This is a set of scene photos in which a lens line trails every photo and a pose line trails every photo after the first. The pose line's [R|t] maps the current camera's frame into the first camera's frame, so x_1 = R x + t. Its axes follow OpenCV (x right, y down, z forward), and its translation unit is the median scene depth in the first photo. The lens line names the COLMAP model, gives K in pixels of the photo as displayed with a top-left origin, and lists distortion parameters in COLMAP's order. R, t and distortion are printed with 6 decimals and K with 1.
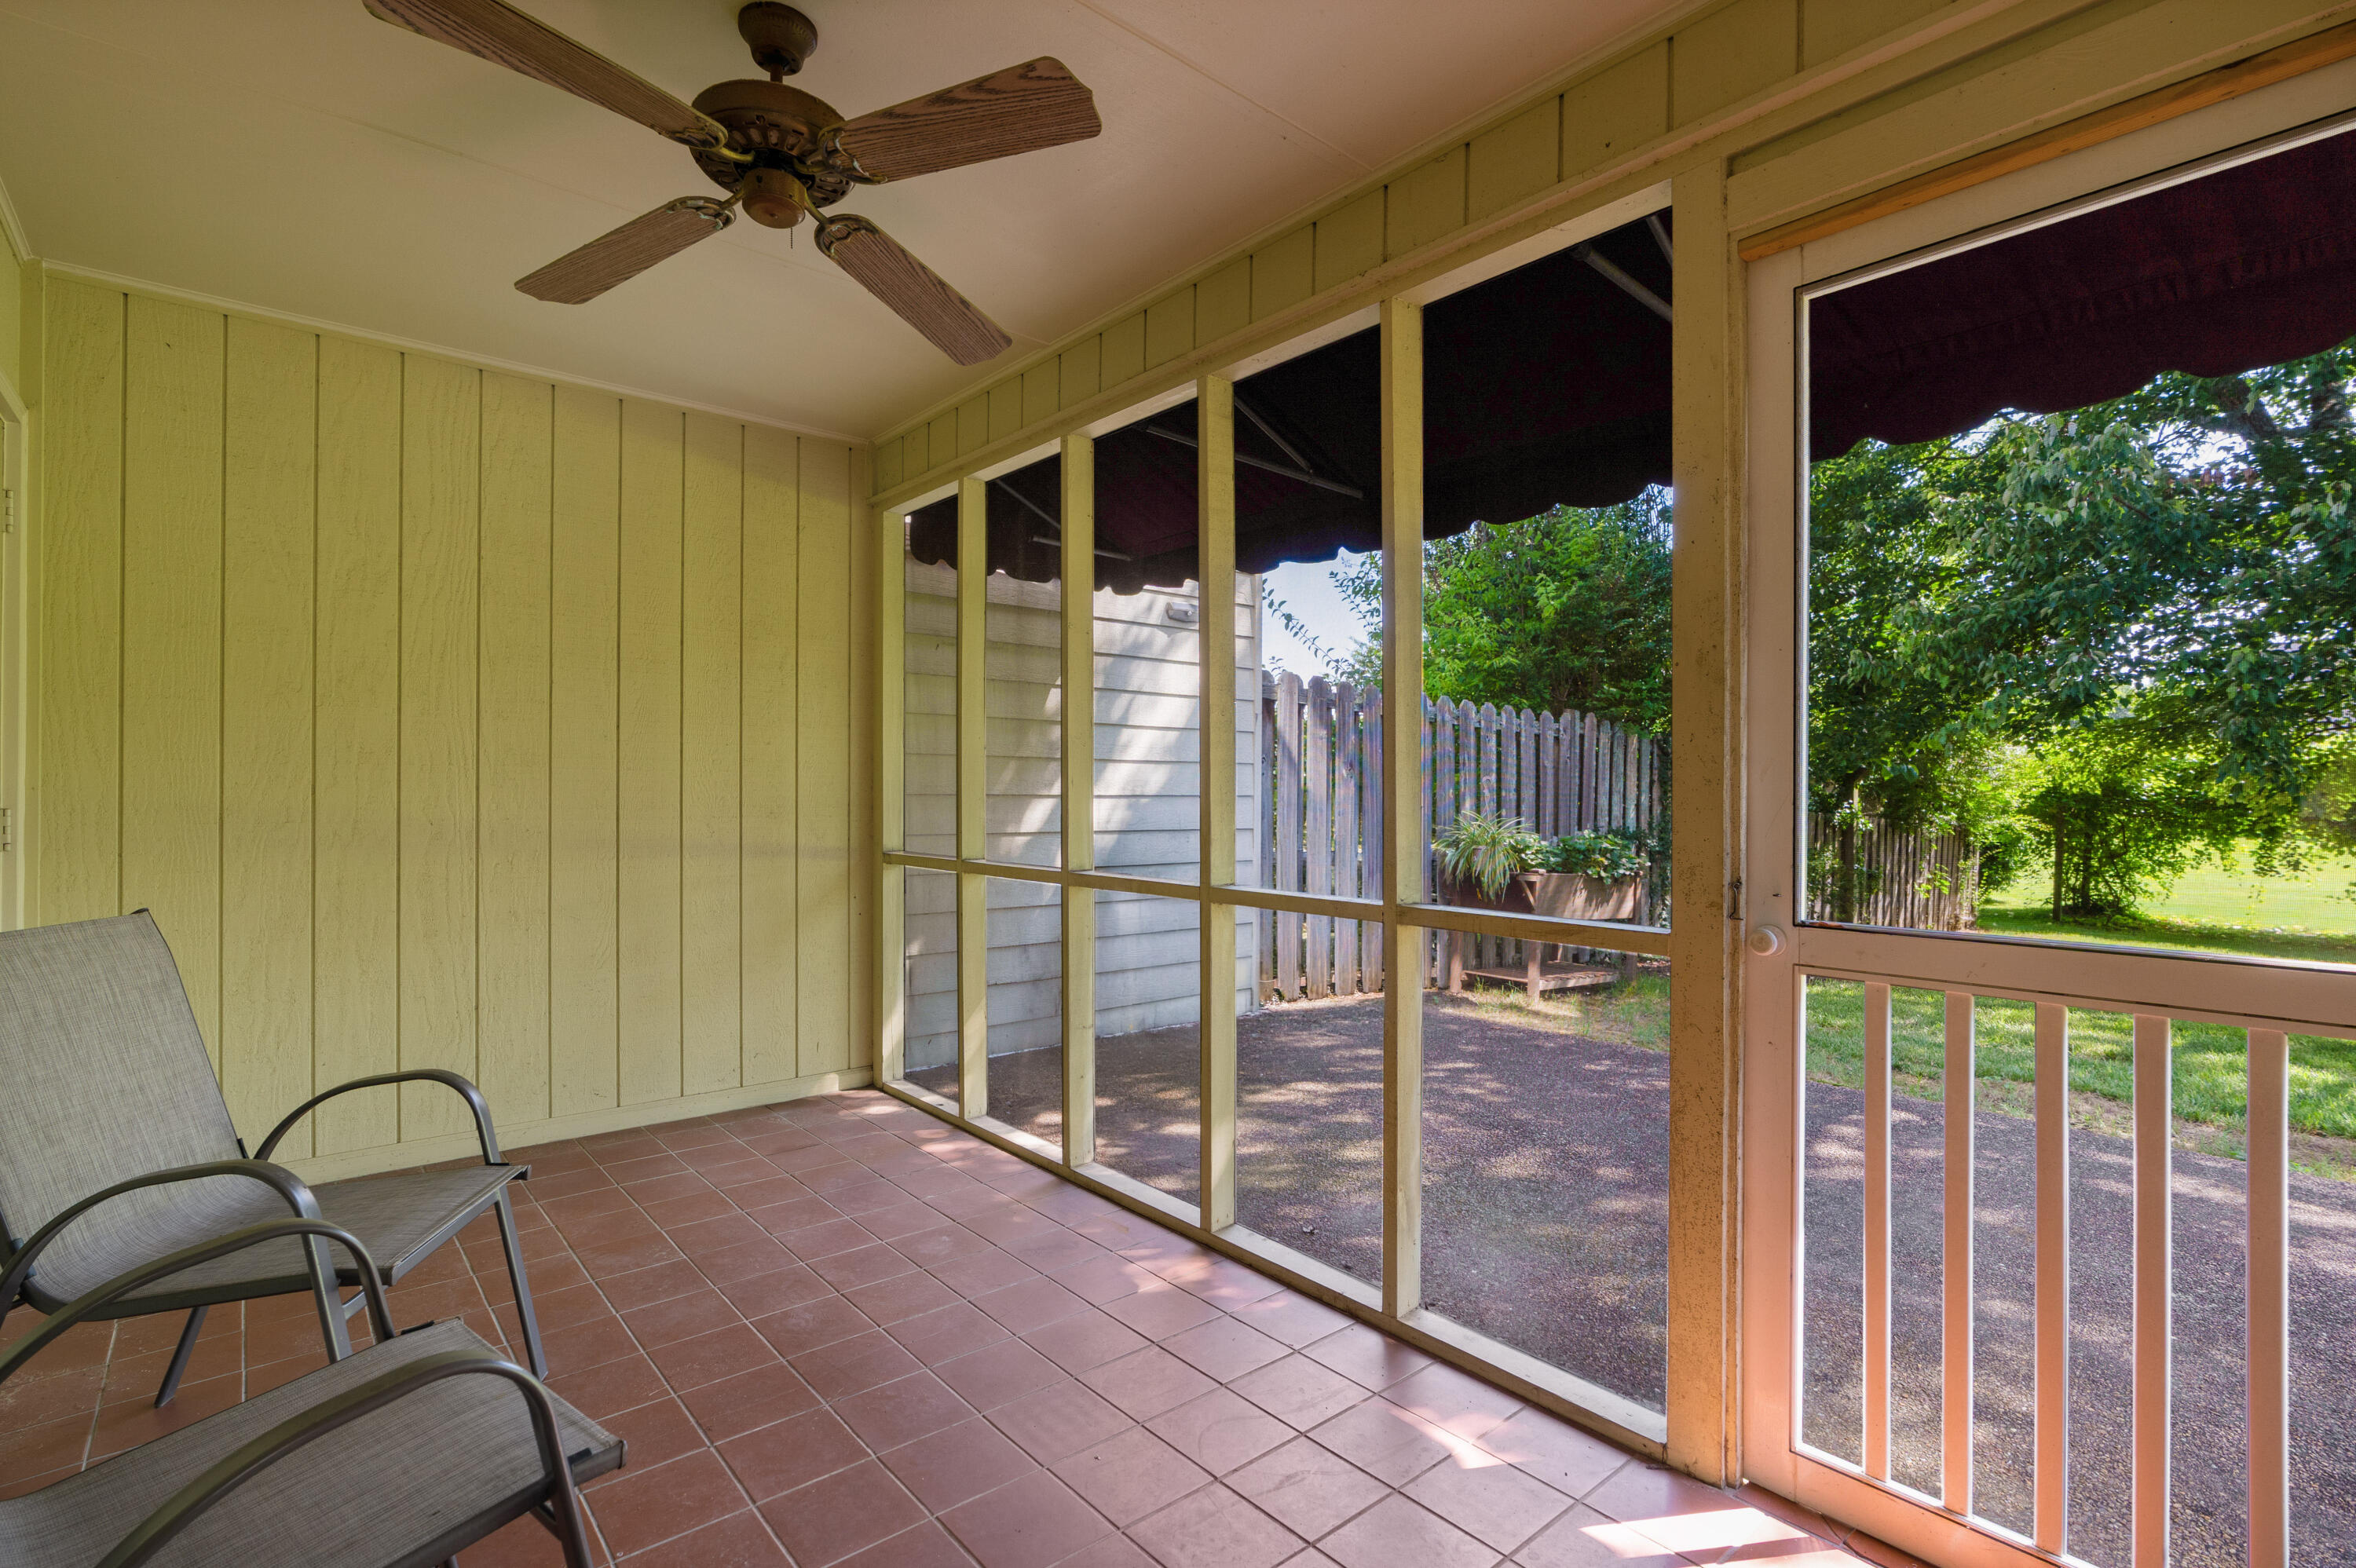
lens RADIAL K [[1099.1, 0, 1178.0], [0, 1099.1, 784.0], [0, 0, 1]] dist [0.001728, 0.000248]
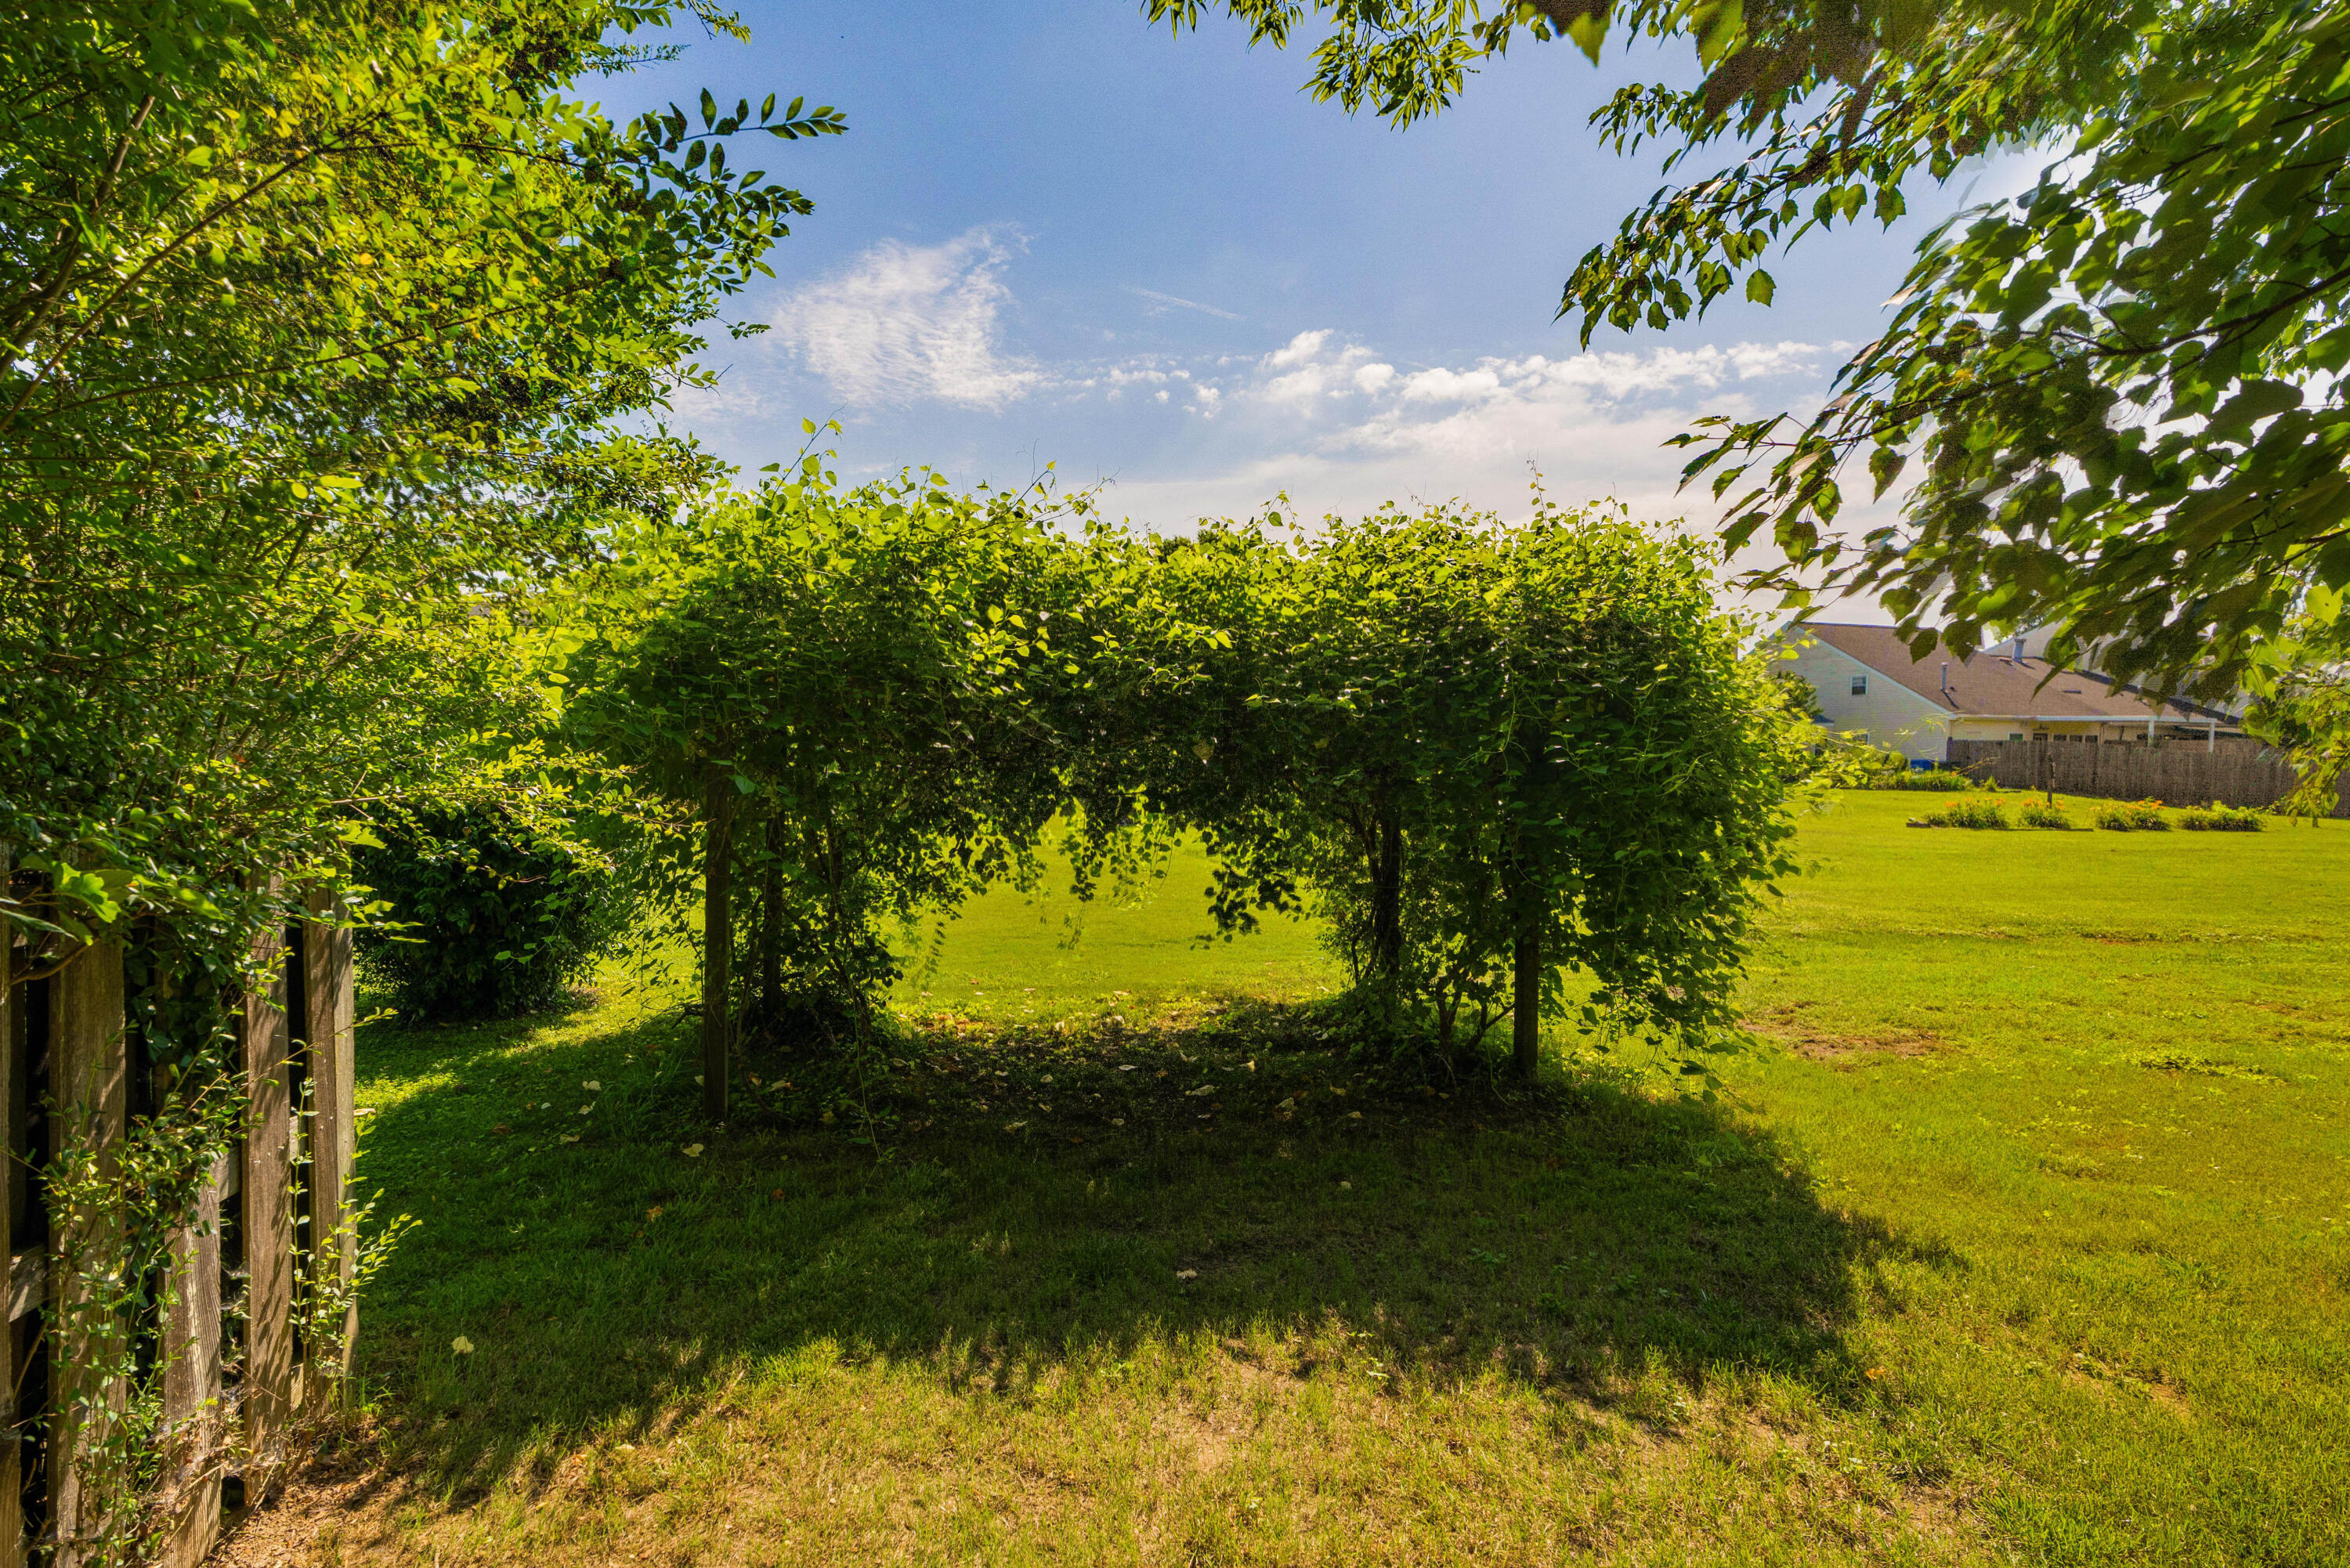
lens RADIAL K [[1096.3, 0, 1175.0], [0, 1096.3, 784.0], [0, 0, 1]] dist [0.001728, 0.000248]
pose [[0.469951, -0.010826, 0.882626, 0.581753], [-0.010057, 0.999794, 0.017619, 0.026168], [-0.882635, -0.017157, 0.469745, 0.732754]]
